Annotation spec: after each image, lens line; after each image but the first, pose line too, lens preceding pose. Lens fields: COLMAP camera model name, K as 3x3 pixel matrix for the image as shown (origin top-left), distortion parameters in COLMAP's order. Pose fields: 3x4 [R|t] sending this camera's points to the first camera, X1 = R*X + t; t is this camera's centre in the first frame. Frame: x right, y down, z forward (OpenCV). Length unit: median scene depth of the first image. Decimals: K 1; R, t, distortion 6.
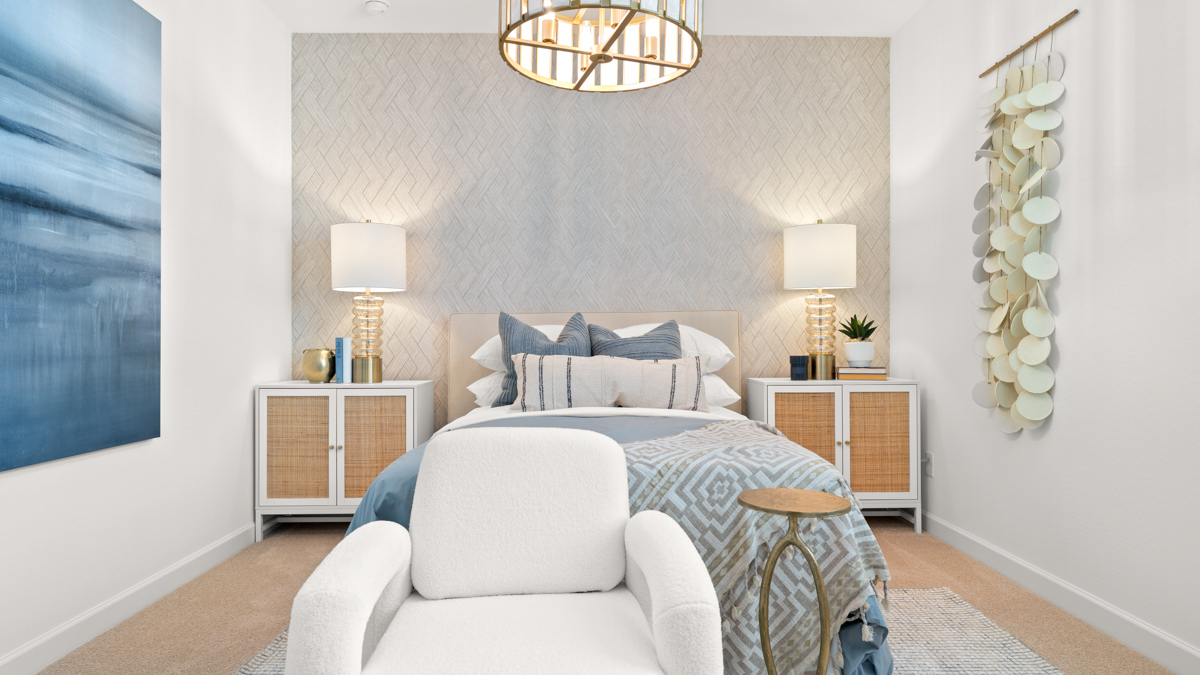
lens RADIAL K [[690.6, 0, 600.0], [0, 690.6, 337.5], [0, 0, 1]] dist [0.000337, 0.000179]
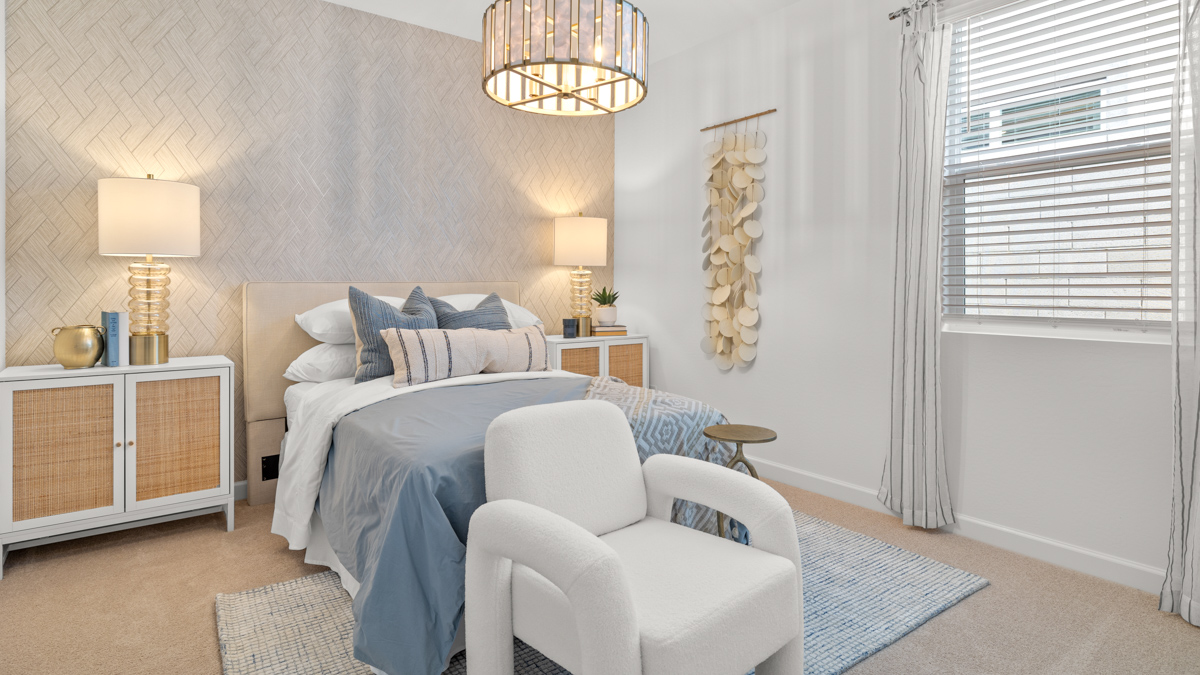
lens RADIAL K [[632.3, 0, 598.4], [0, 632.3, 281.4], [0, 0, 1]] dist [-0.002252, -0.000609]
pose [[0.800696, 0.006889, 0.599032, -0.380636], [-0.008733, 0.999962, 0.000173, -0.044436], [-0.599008, -0.005370, 0.800725, 0.035688]]
